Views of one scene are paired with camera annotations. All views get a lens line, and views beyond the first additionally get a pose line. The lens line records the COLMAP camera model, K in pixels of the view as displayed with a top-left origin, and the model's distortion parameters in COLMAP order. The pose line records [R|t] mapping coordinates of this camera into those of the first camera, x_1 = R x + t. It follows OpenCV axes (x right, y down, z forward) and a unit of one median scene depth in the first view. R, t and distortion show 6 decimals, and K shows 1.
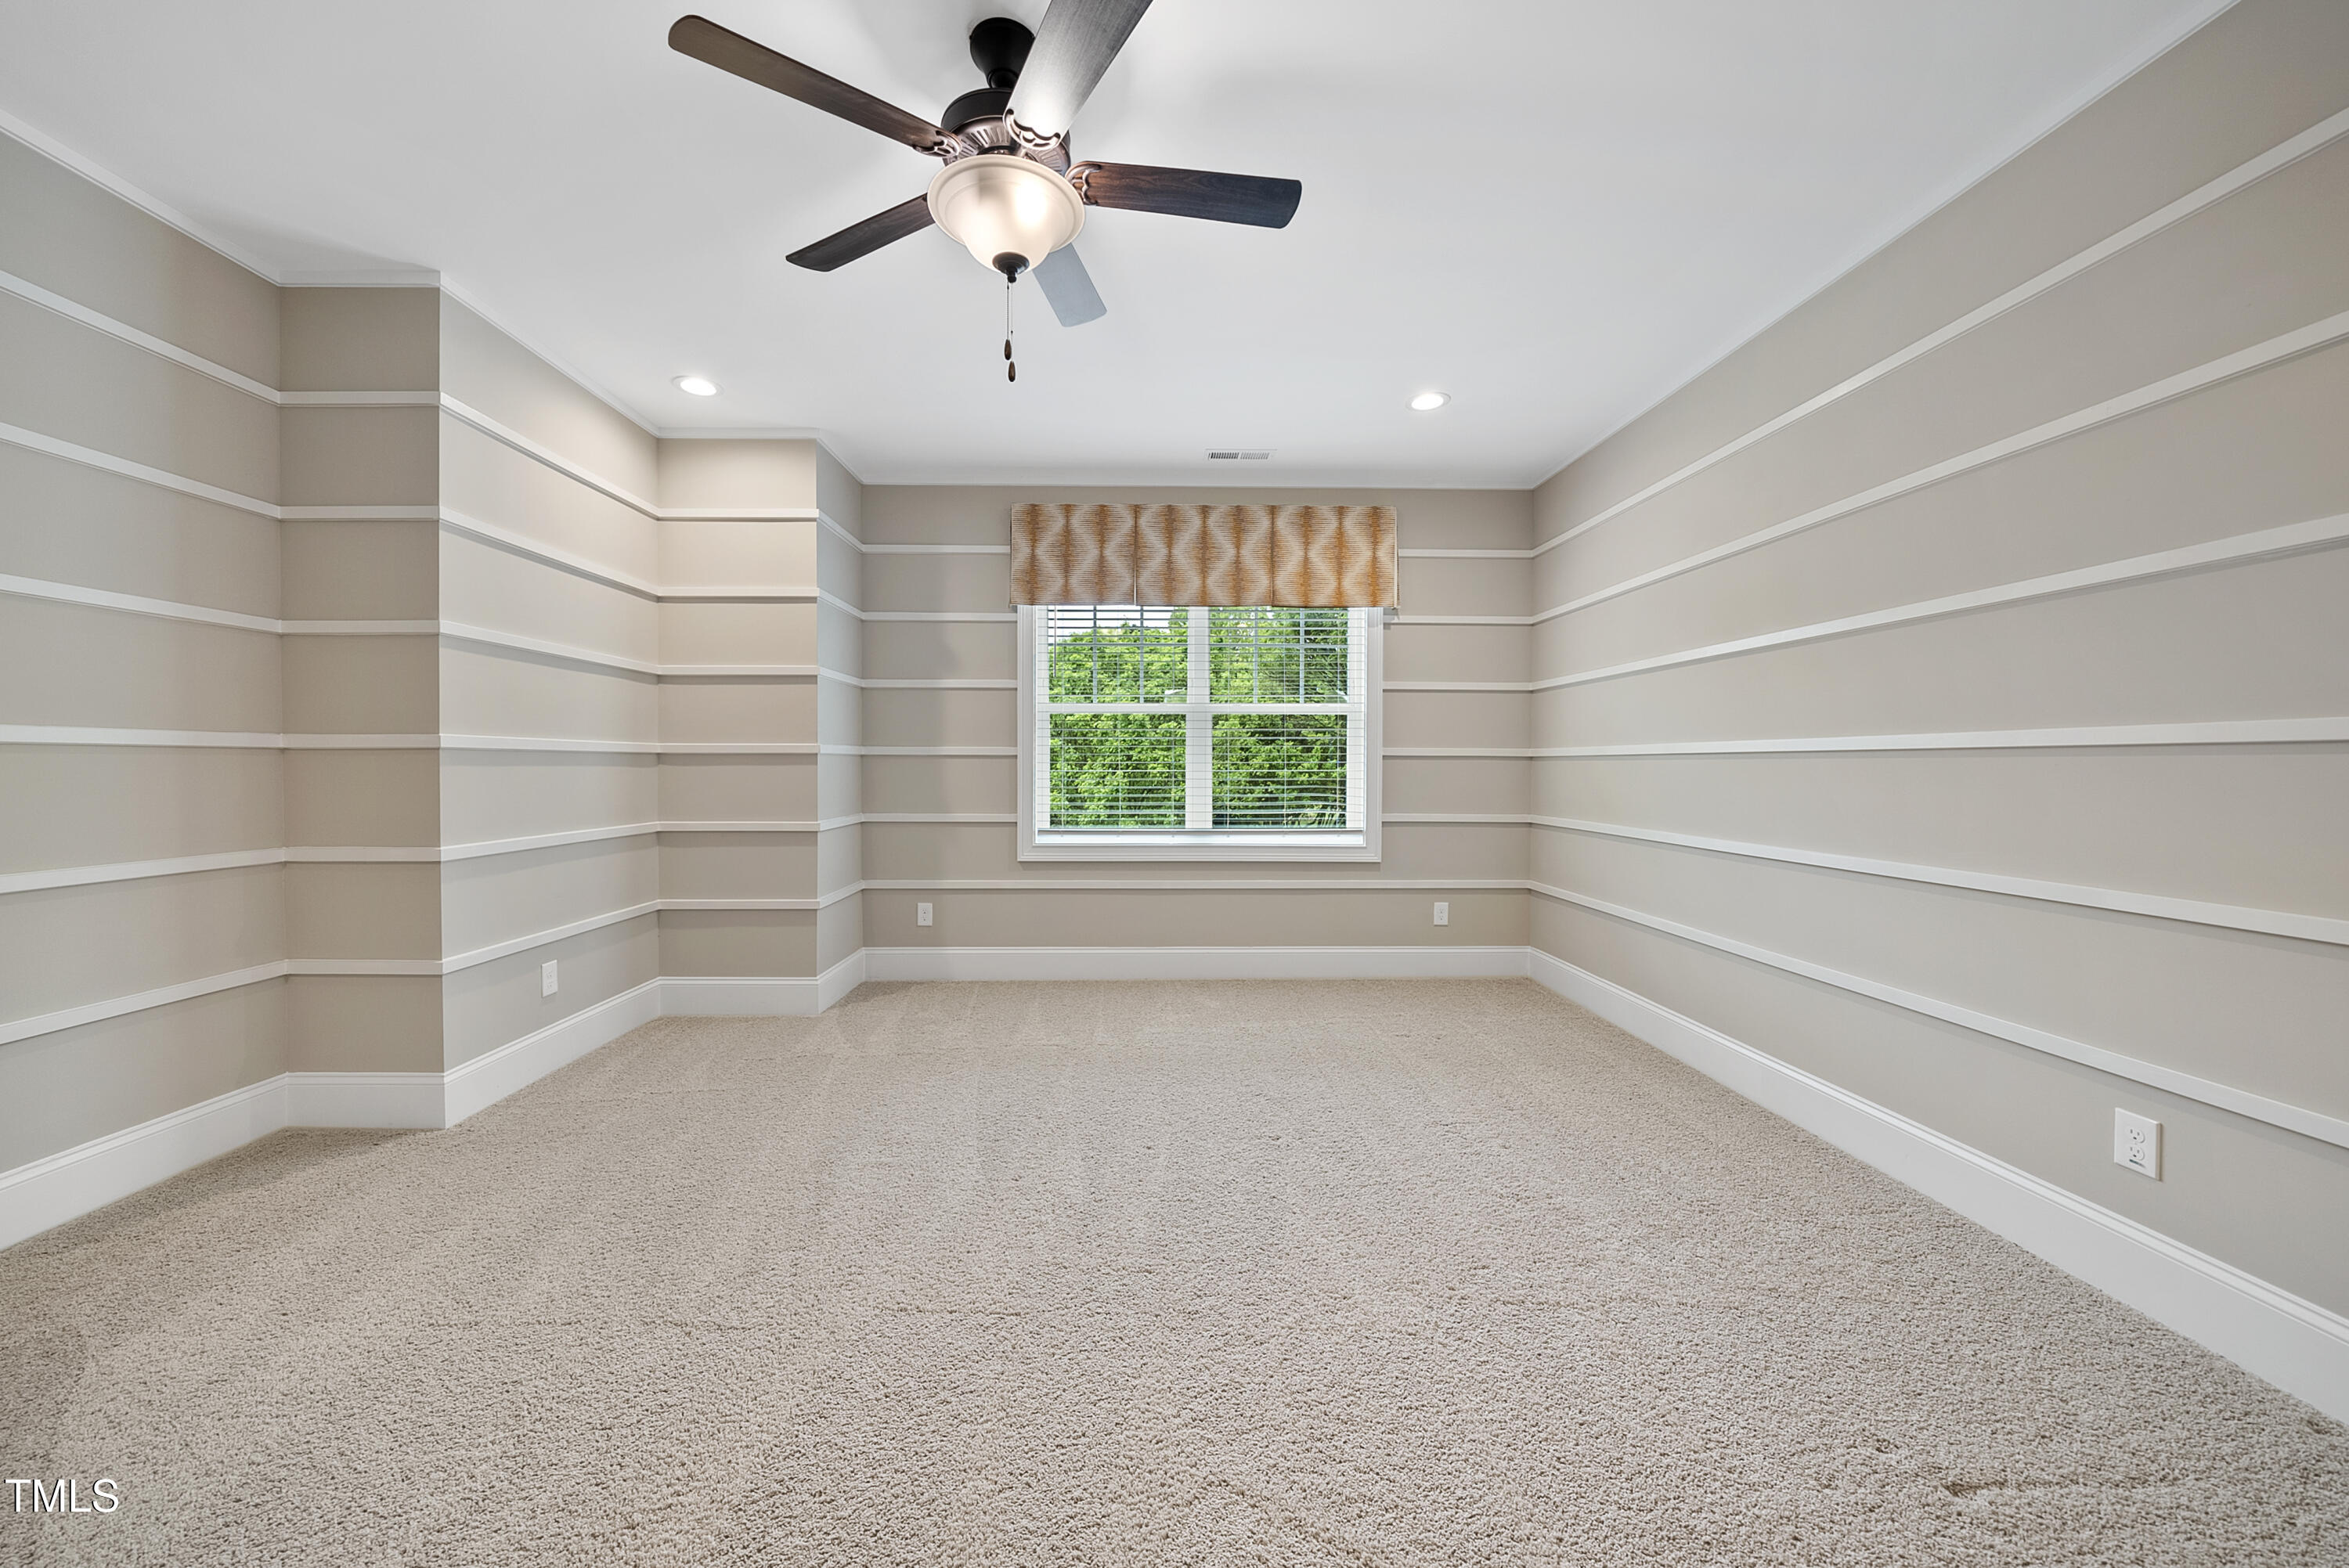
lens RADIAL K [[804.9, 0, 1150.6], [0, 804.9, 774.5], [0, 0, 1]] dist [-0.004860, -0.000098]
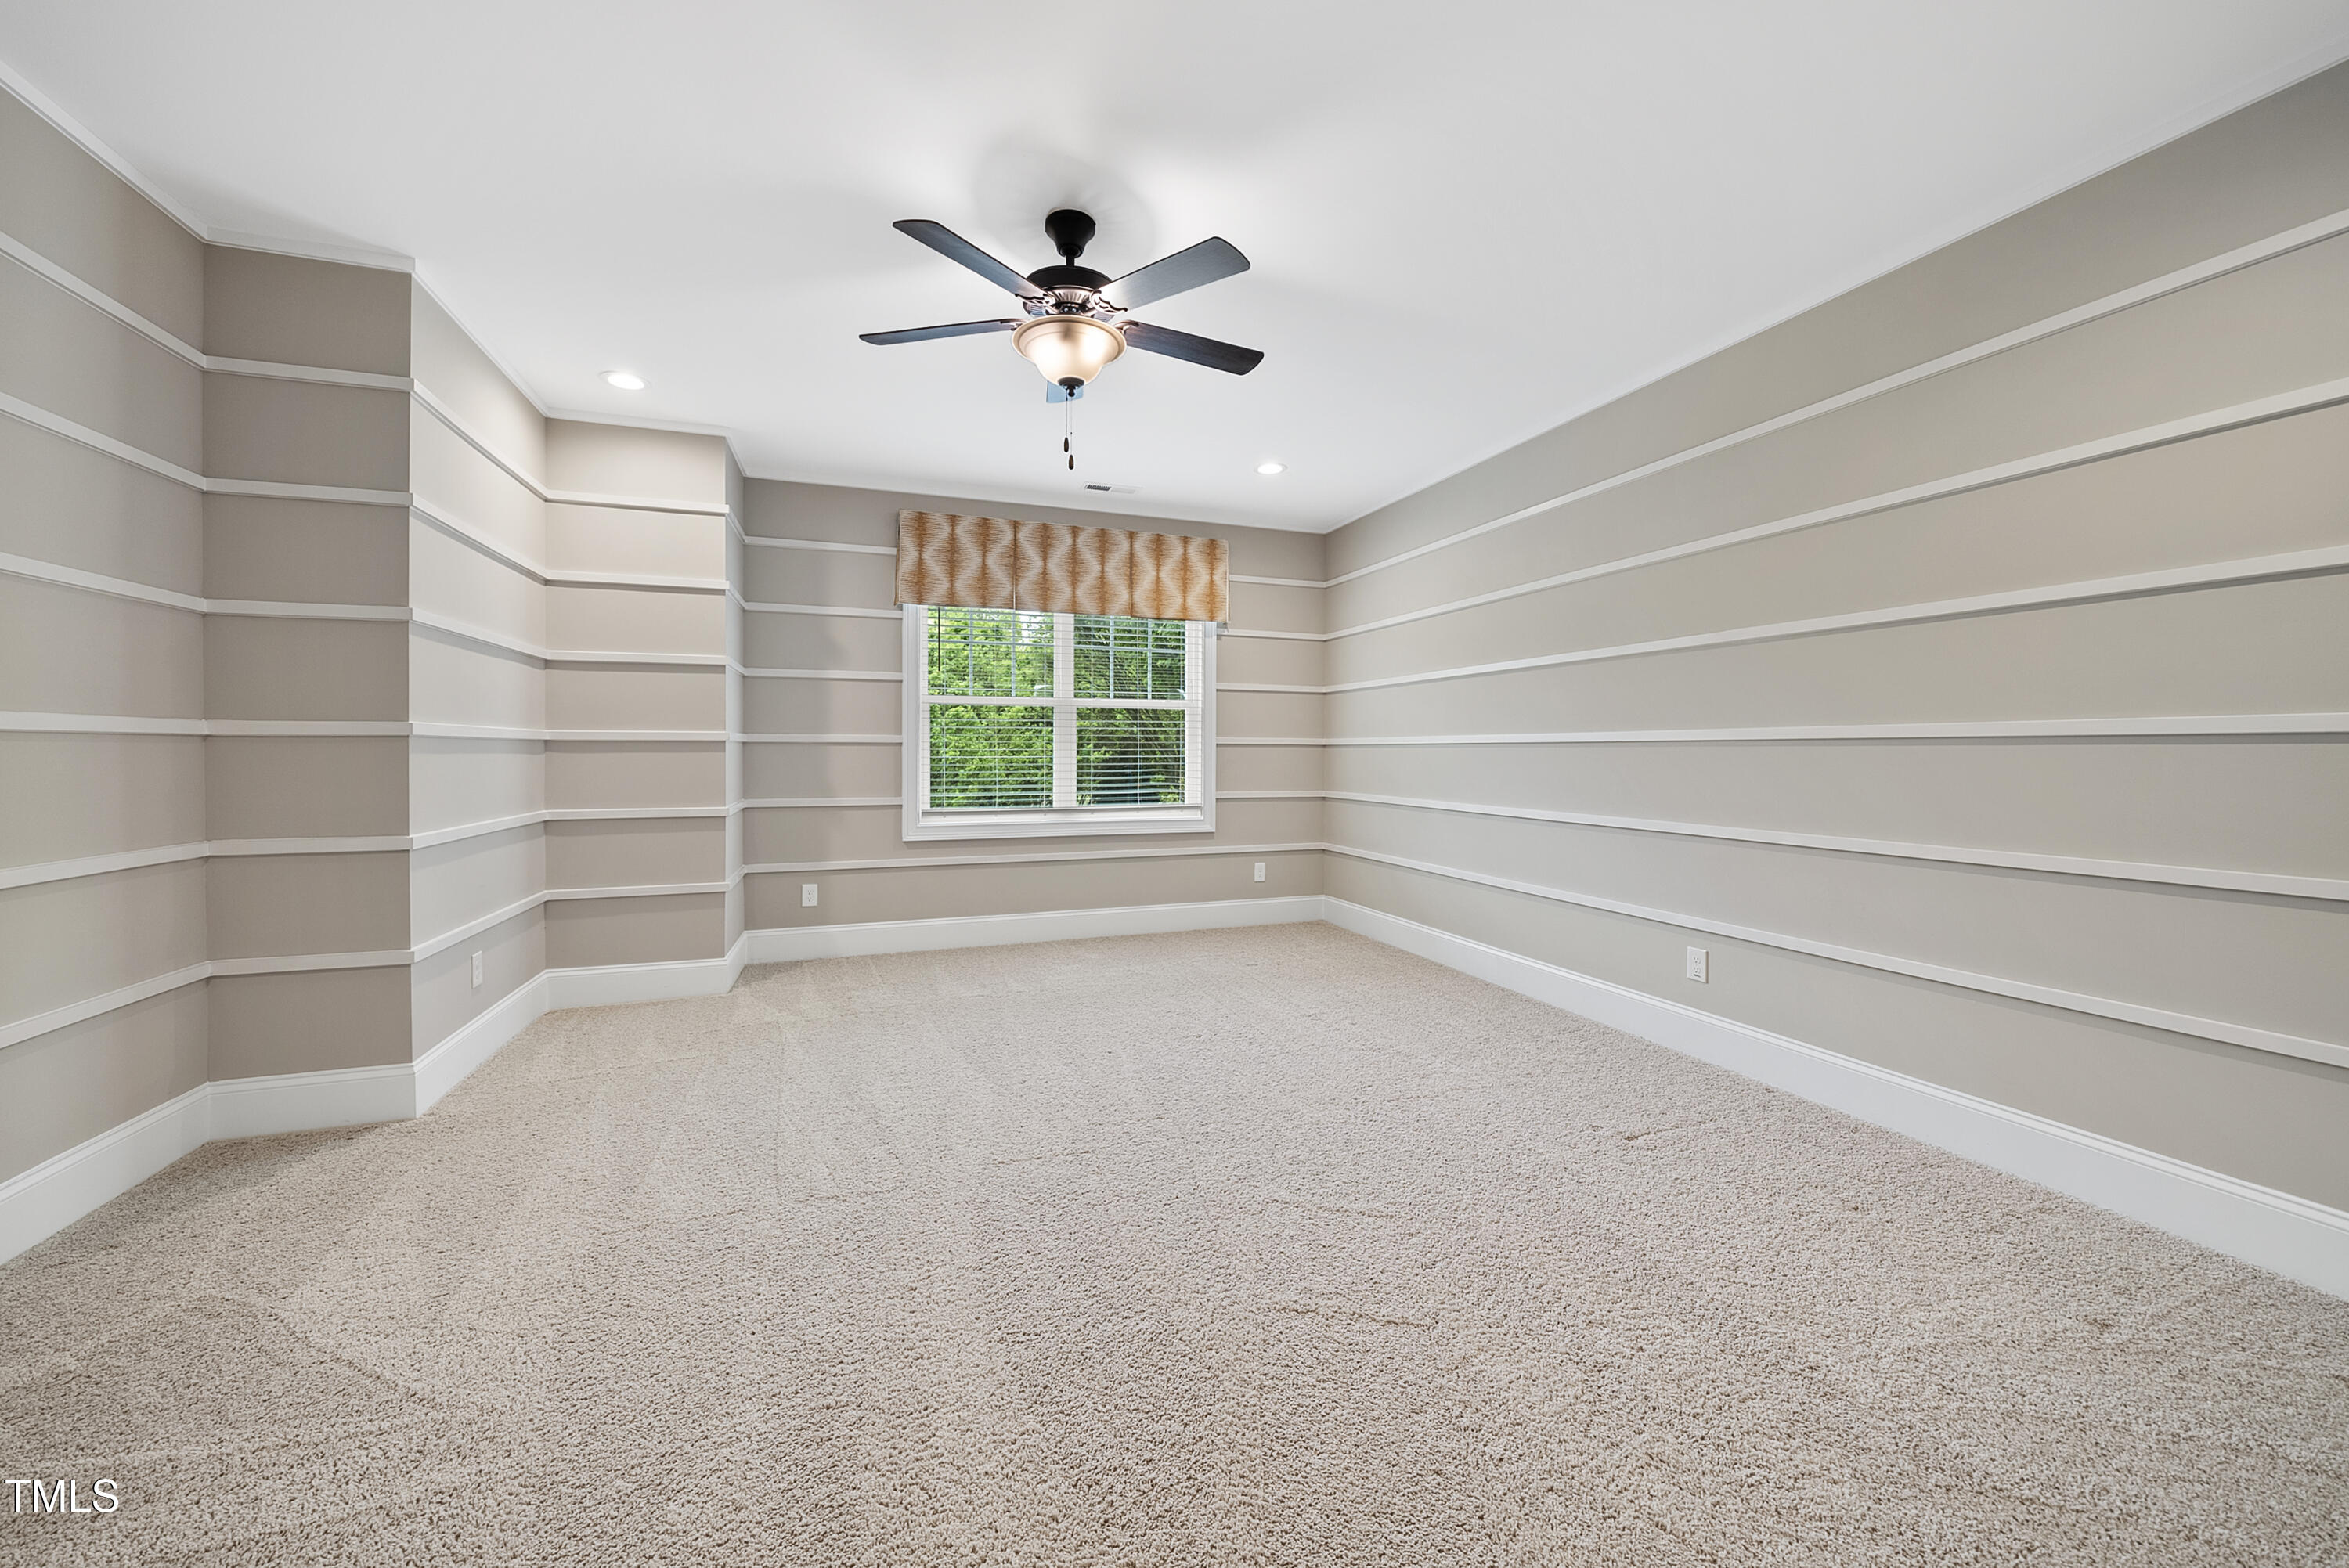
lens RADIAL K [[819.5, 0, 1141.1], [0, 819.5, 759.5], [0, 0, 1]] dist [-0.002689, 0.000153]
pose [[0.952774, -0.003578, 0.303659, -0.225504], [0.003850, 0.999993, -0.000297, 0.000196], [-0.303655, 0.001452, 0.952781, -0.164778]]
